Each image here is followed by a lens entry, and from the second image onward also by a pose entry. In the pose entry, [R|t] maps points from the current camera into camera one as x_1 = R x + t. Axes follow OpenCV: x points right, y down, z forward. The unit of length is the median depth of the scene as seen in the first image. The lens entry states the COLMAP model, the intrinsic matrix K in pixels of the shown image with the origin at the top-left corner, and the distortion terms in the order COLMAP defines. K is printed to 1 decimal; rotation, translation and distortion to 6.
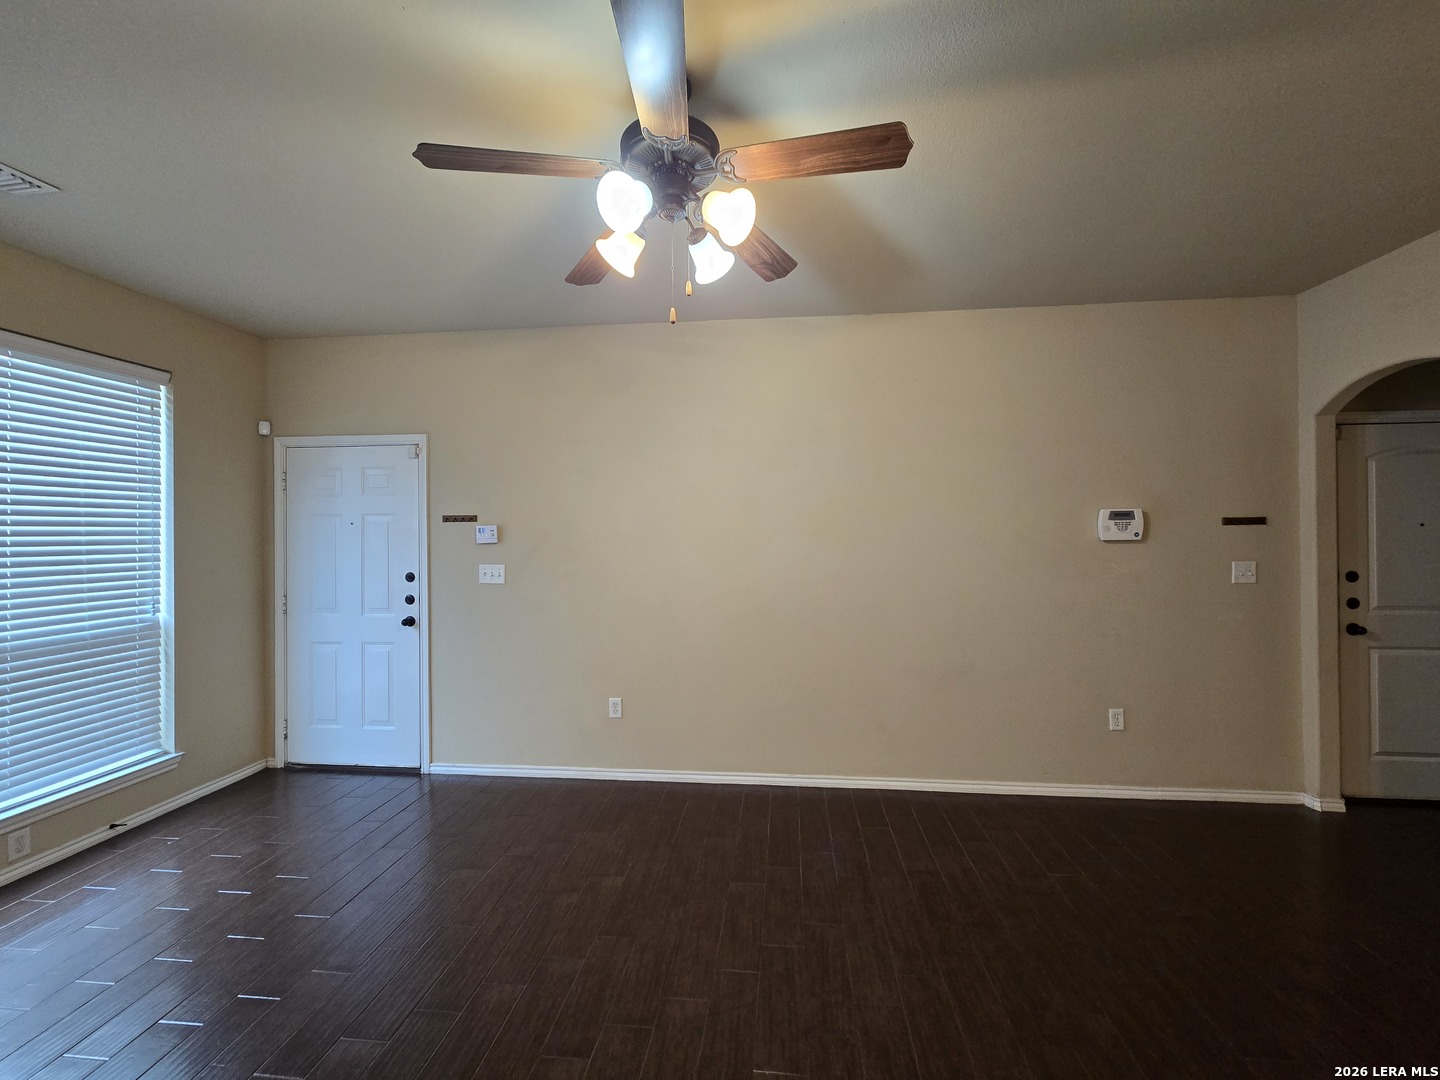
lens RADIAL K [[593.7, 0, 733.0], [0, 593.7, 535.4], [0, 0, 1]] dist [-0.000205, 0.001949]
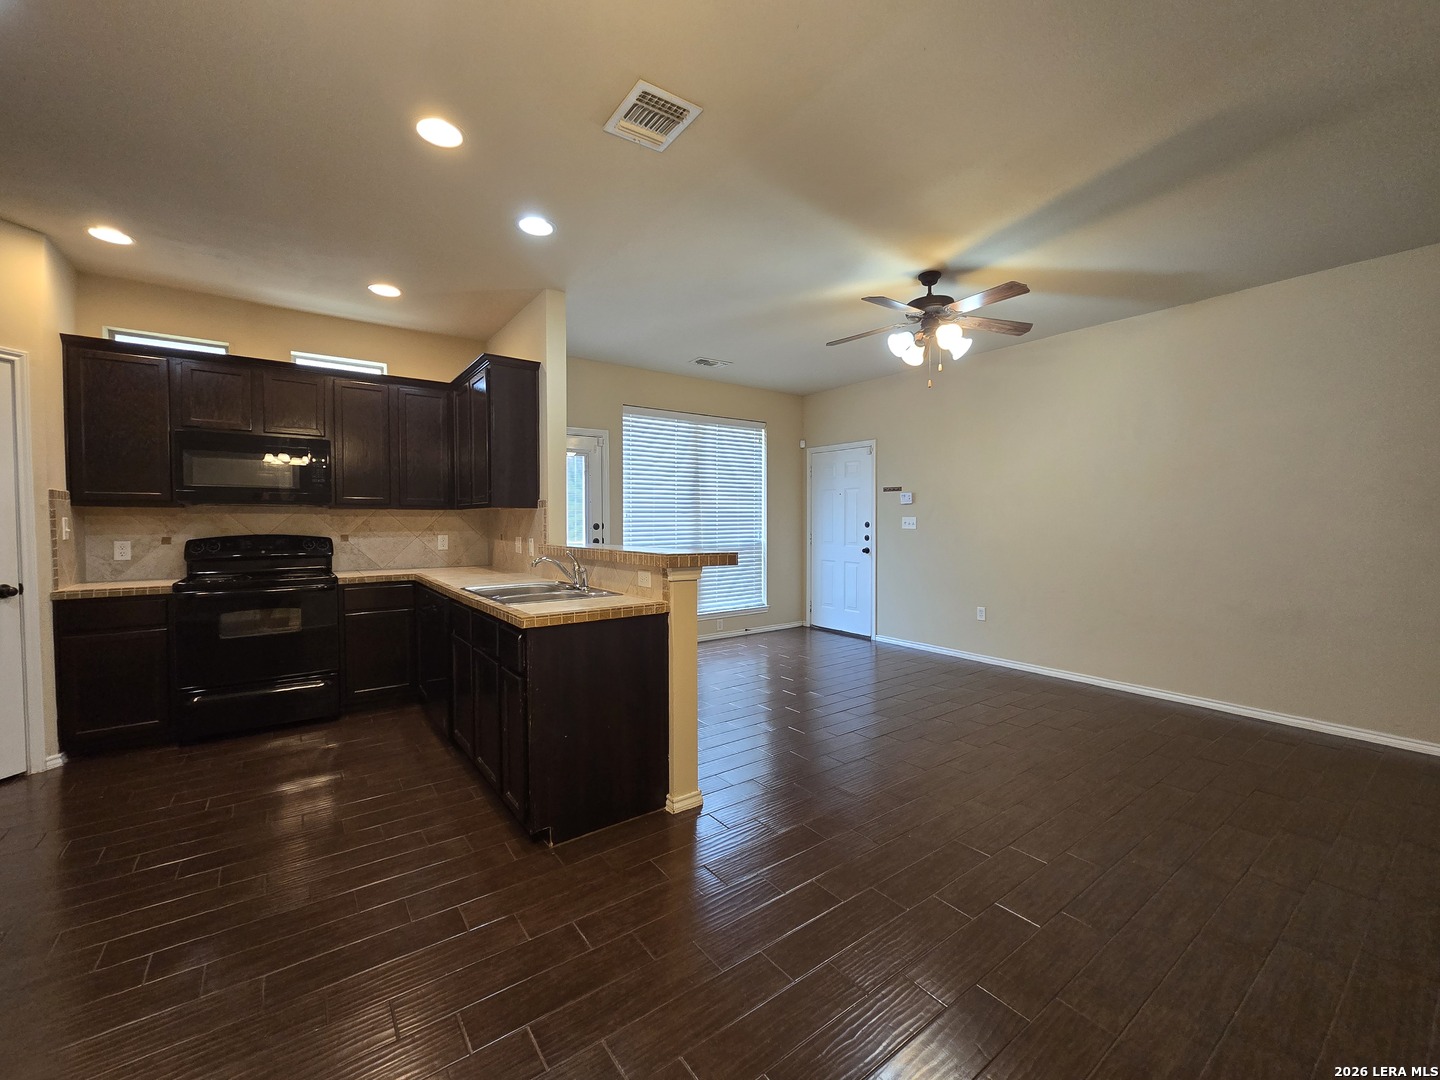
lens RADIAL K [[595.6, 0, 734.8], [0, 595.6, 533.6], [0, 0, 1]] dist [0.000744, -0.000230]
pose [[0.680023, 0.022512, -0.732845, 0.458891], [-0.002054, 0.999583, 0.028800, 0.048469], [0.733188, -0.018079, 0.679786, -0.447374]]
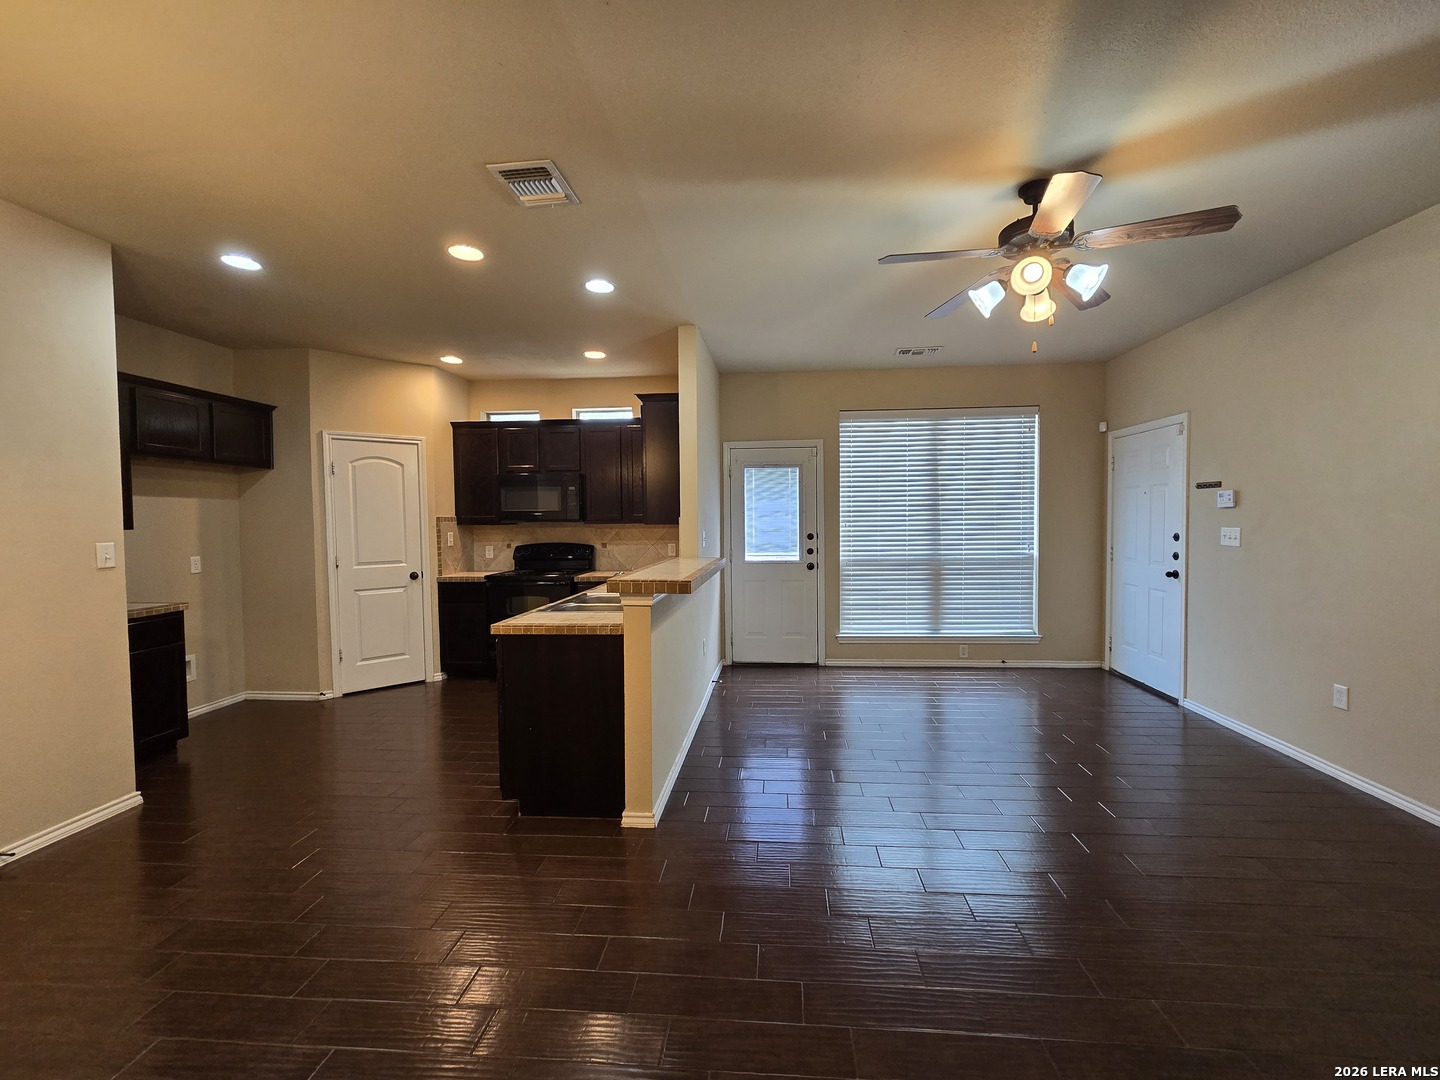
lens RADIAL K [[594.6, 0, 736.0], [0, 594.6, 539.0], [0, 0, 1]] dist [-0.000911, 0.000353]
pose [[0.023651, 0.041874, -0.998843, 0.624467], [0.012009, 0.999038, 0.042166, 0.014429], [0.999648, -0.012992, 0.023126, 0.102959]]
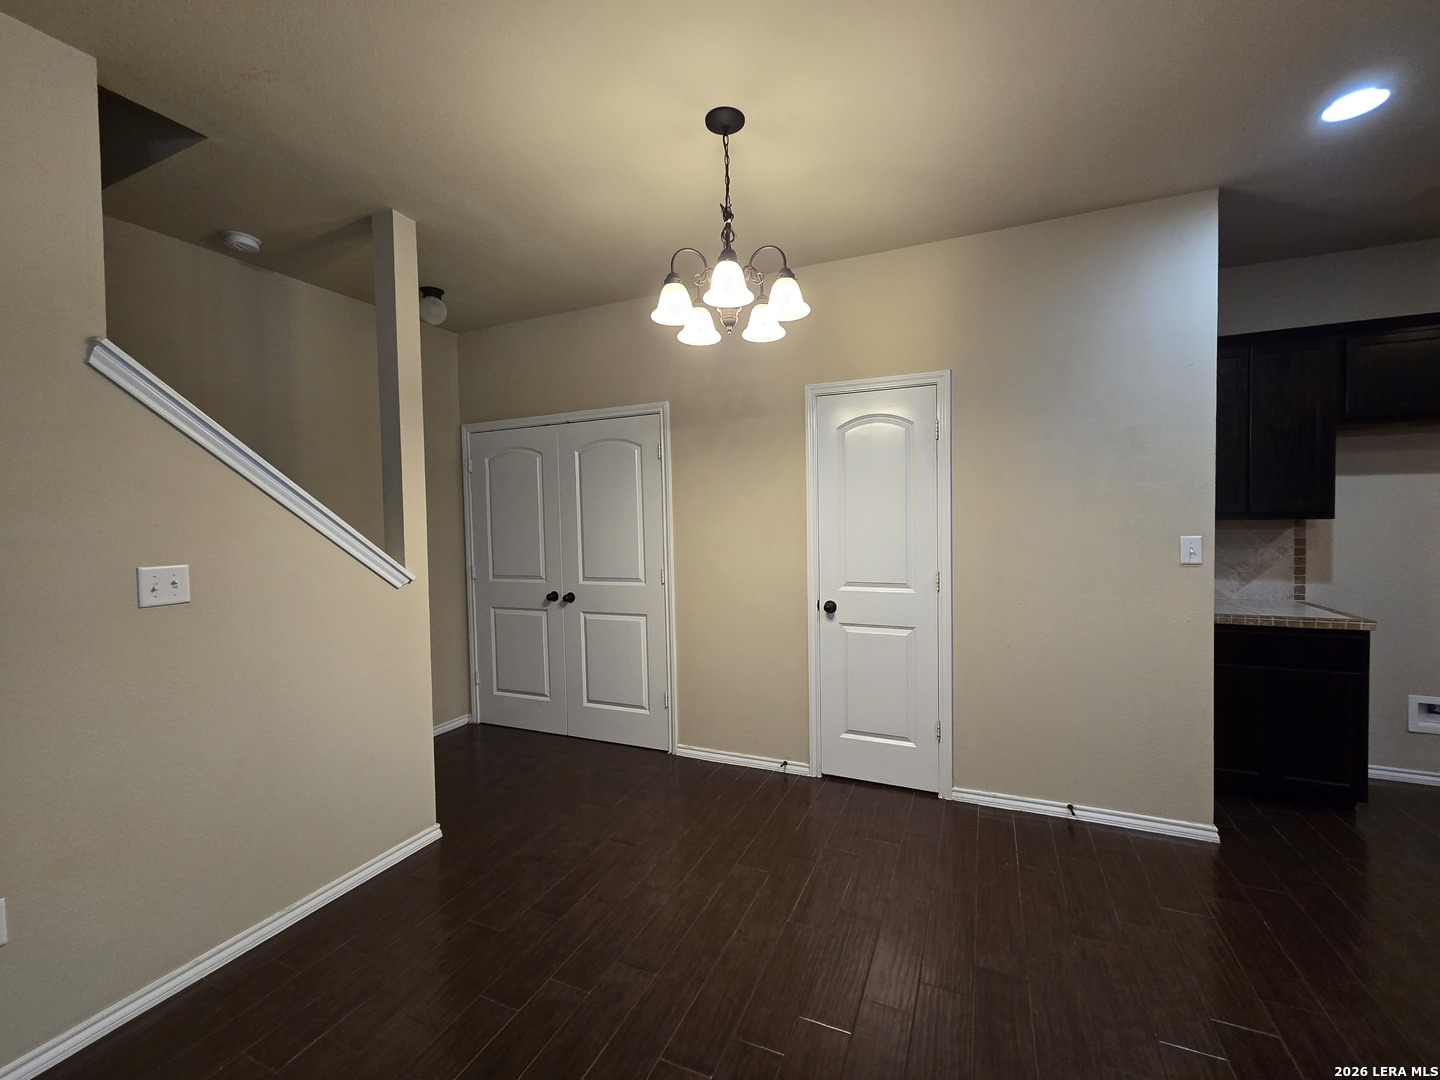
lens RADIAL K [[593.7, 0, 733.0], [0, 593.7, 535.4], [0, 0, 1]] dist [-0.000205, 0.001949]
pose [[-0.954301, 0.013979, 0.298519, 0.134501], [0.023599, 0.999311, 0.028645, 0.009148], [-0.297913, 0.034381, -0.953974, 0.120382]]
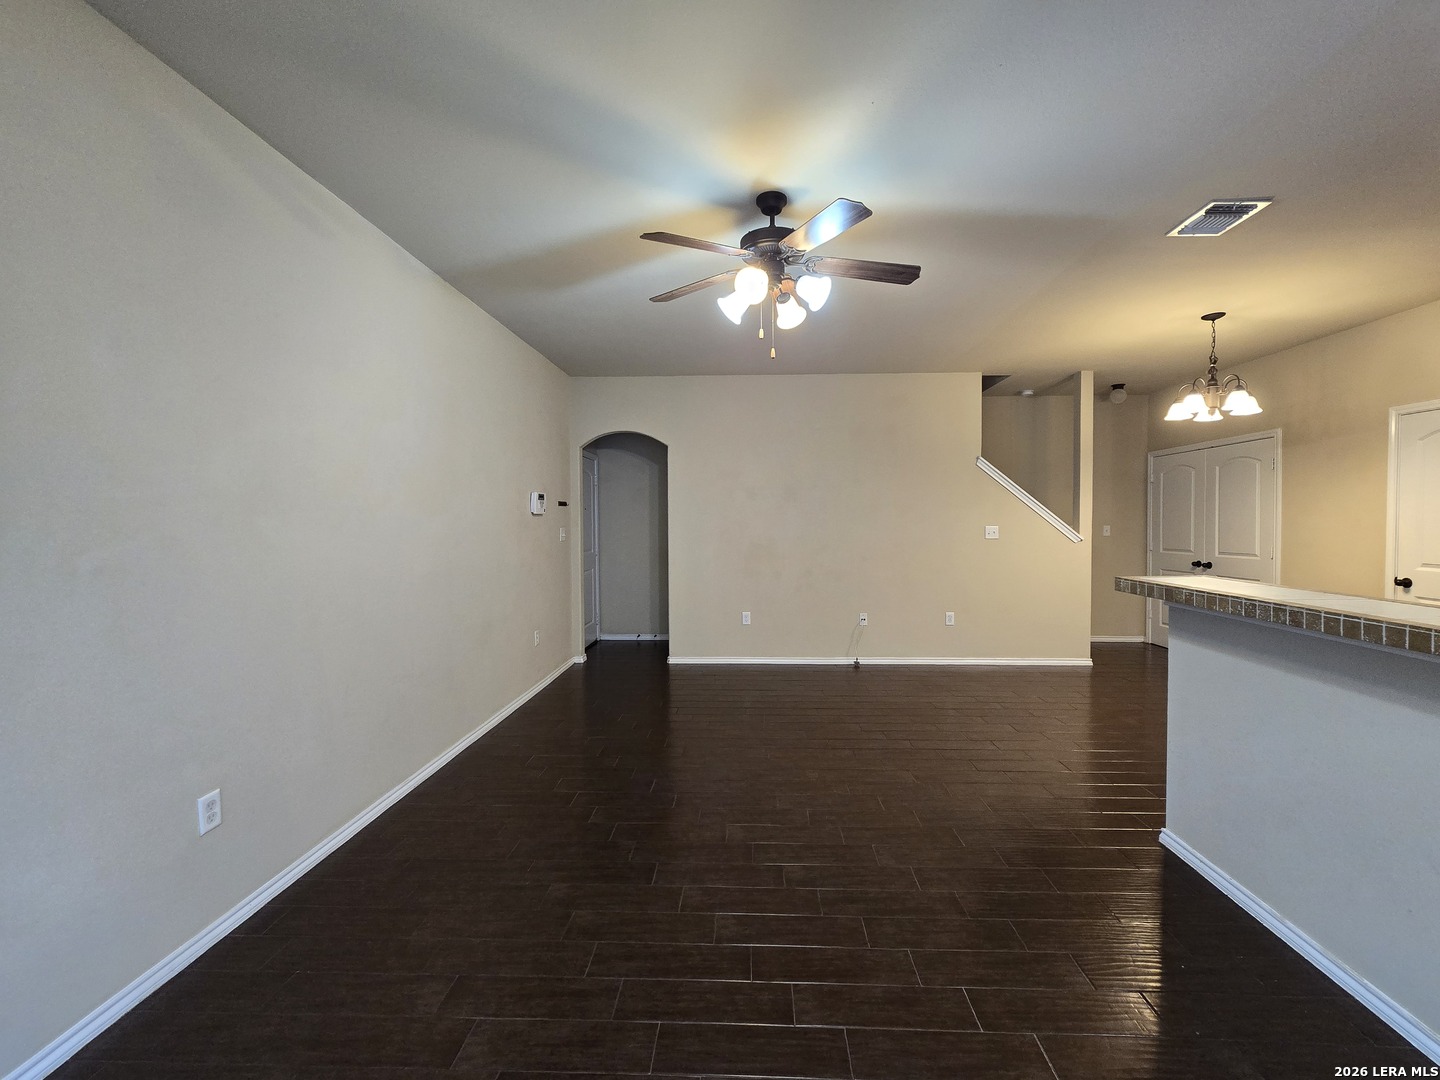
lens RADIAL K [[593.7, 0, 733.0], [0, 593.7, 535.4], [0, 0, 1]] dist [-0.000205, 0.001949]
pose [[-0.063375, -0.016957, 0.997846, -0.740819], [0.004450, 0.999841, 0.017274, 0.031361], [-0.997980, 0.005535, -0.063290, 0.545508]]
